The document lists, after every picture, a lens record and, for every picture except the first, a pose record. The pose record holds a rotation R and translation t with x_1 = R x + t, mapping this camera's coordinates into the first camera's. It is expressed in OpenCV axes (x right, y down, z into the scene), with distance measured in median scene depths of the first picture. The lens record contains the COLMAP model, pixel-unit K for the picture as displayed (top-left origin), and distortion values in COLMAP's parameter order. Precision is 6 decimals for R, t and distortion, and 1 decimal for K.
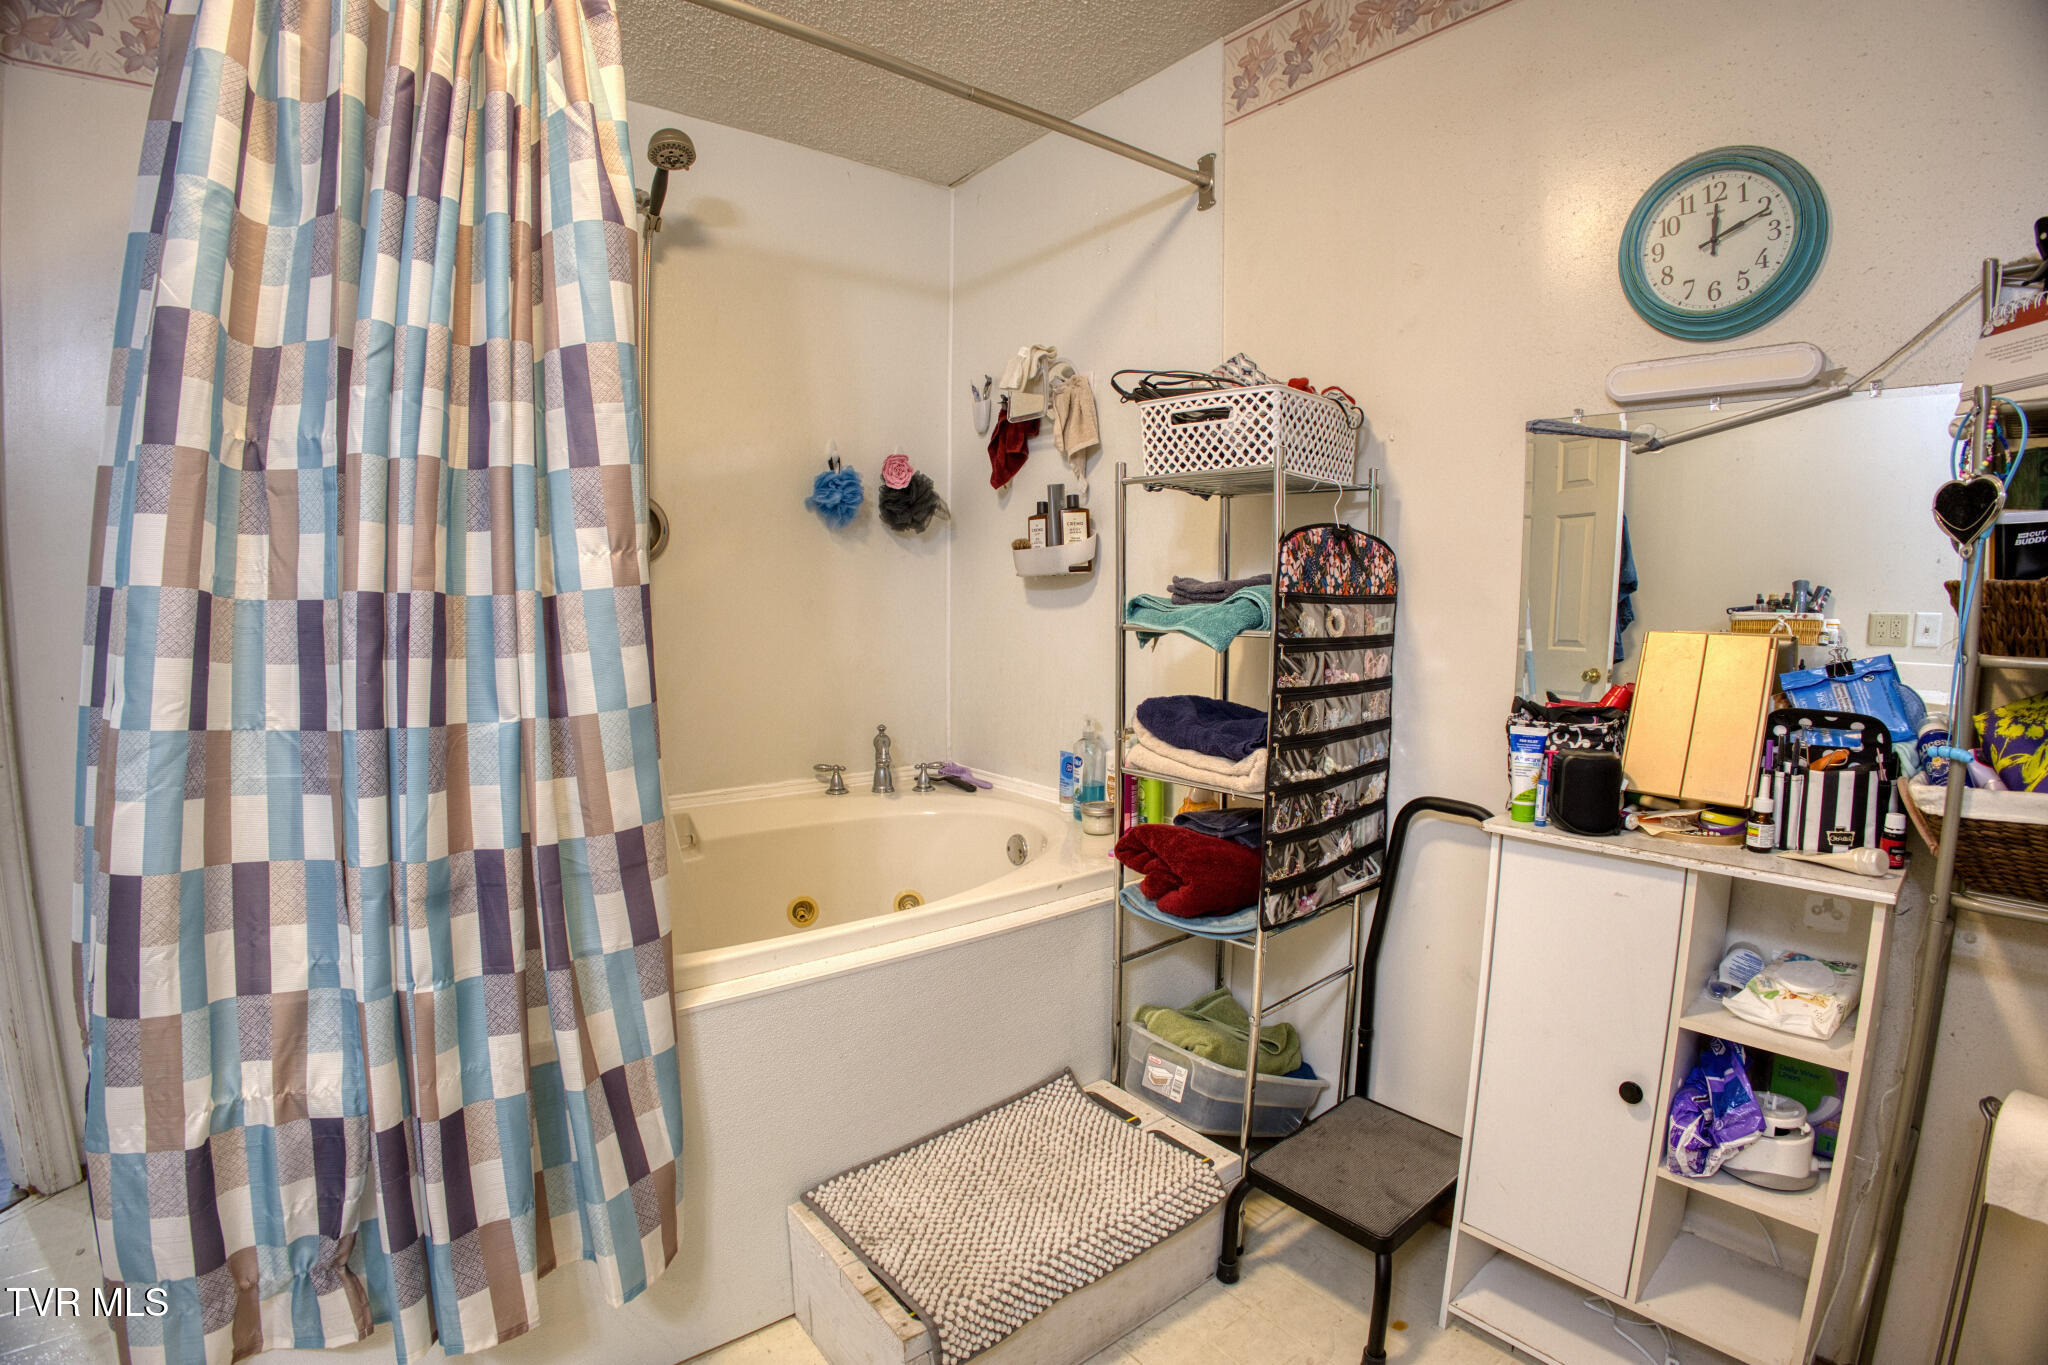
lens RADIAL K [[954.1, 0, 1024.0], [0, 954.1, 682.5], [0, 0, 1]] dist [-0.129621, 0.024802]
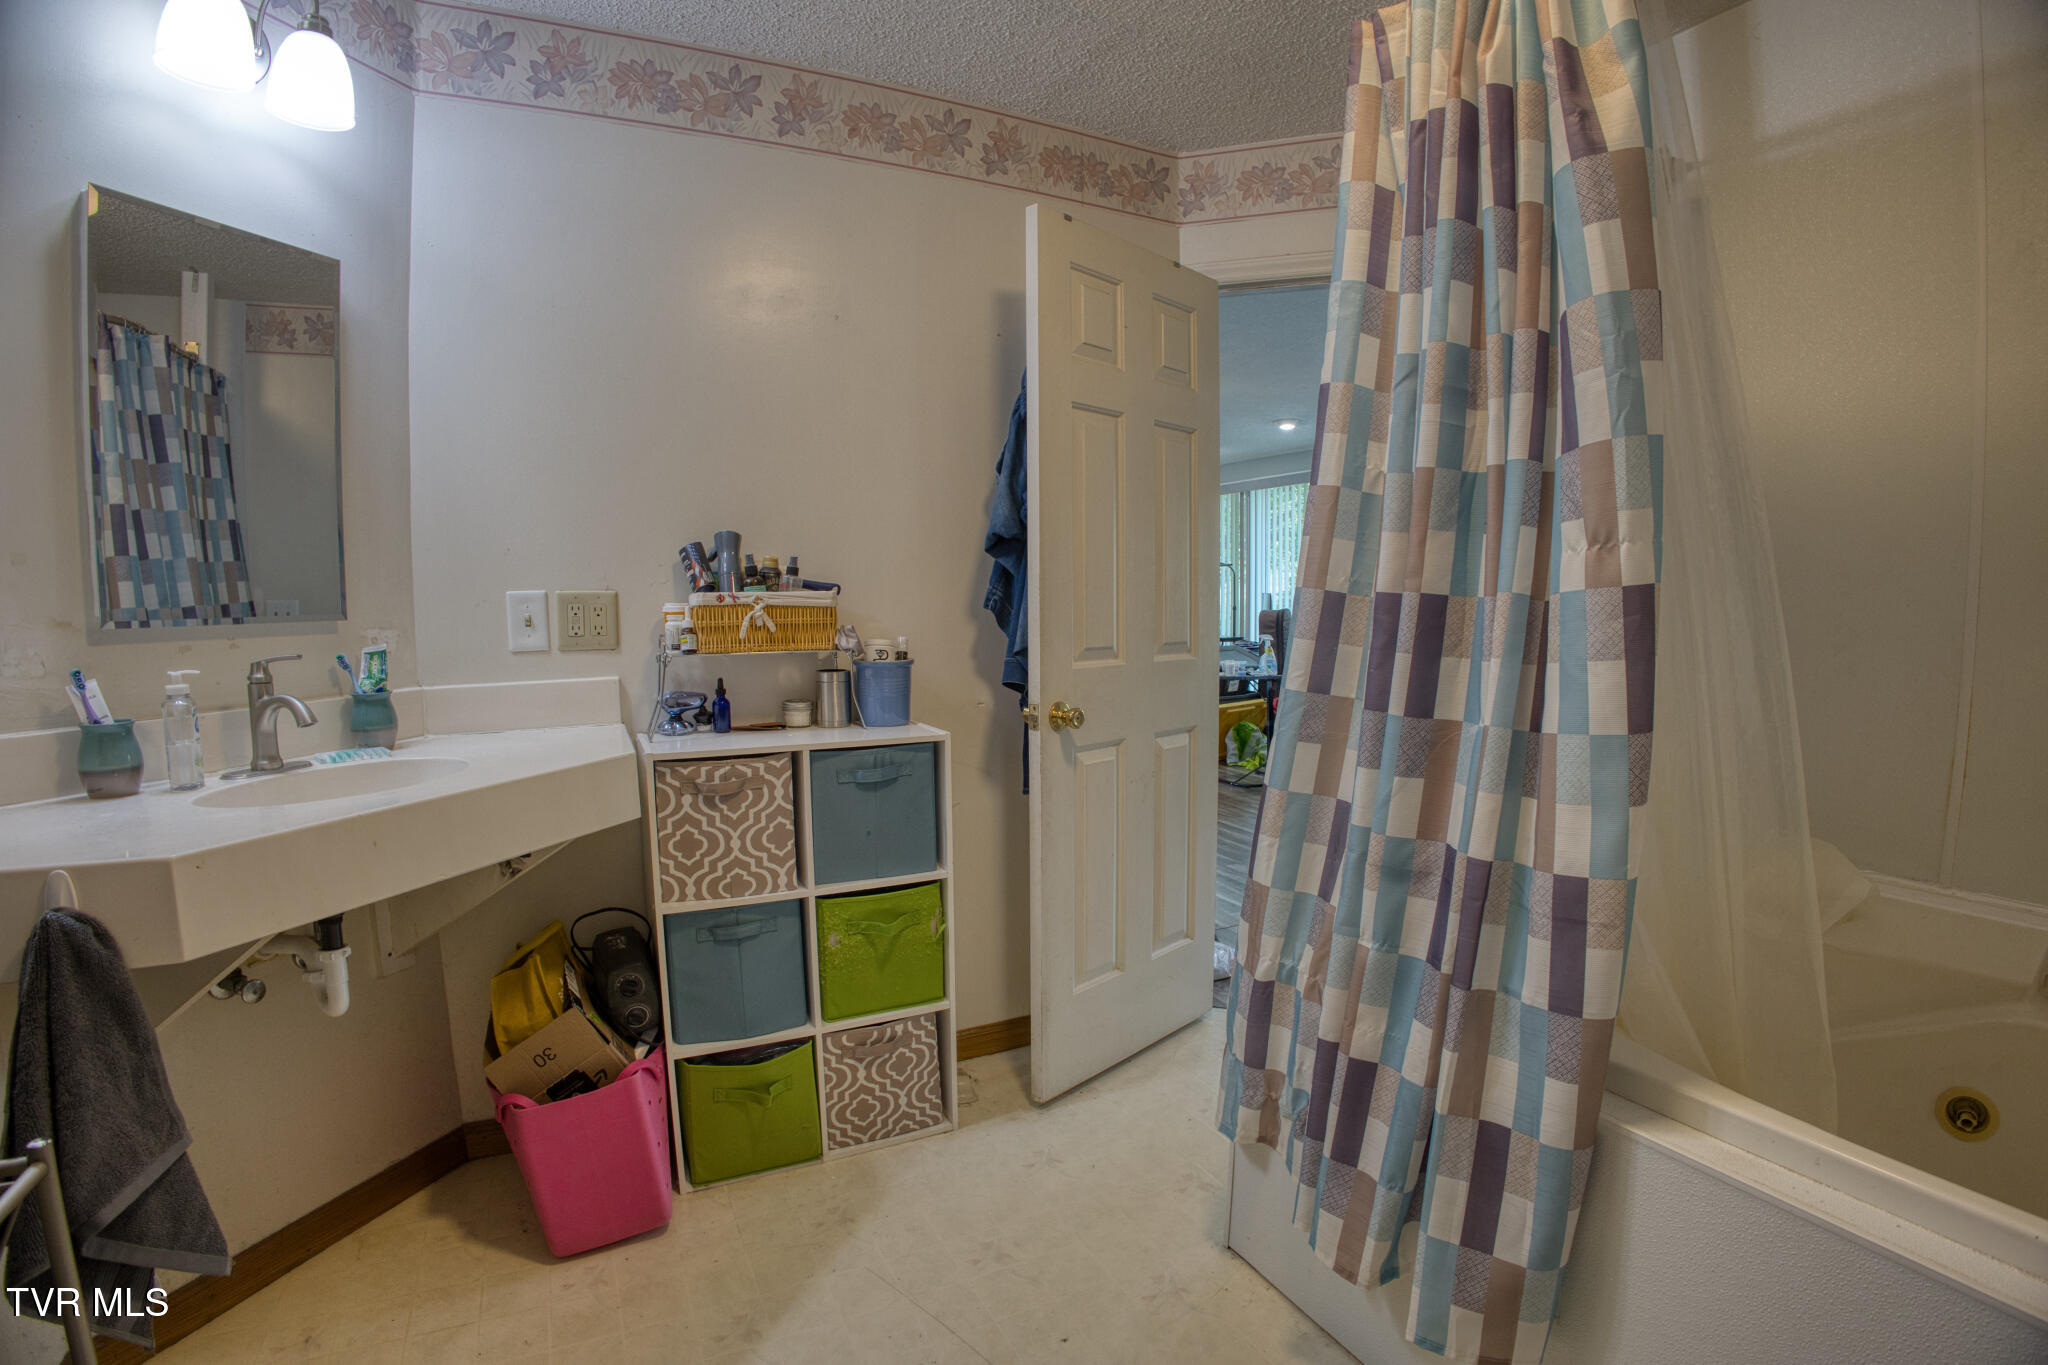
lens RADIAL K [[954.1, 0, 1024.0], [0, 954.1, 682.5], [0, 0, 1]] dist [-0.129621, 0.024802]
pose [[-0.199922, 0.084889, -0.976128, 0.502242], [-0.079485, 0.991551, 0.102510, -0.066956], [0.976583, 0.098082, -0.191485, 0.712943]]
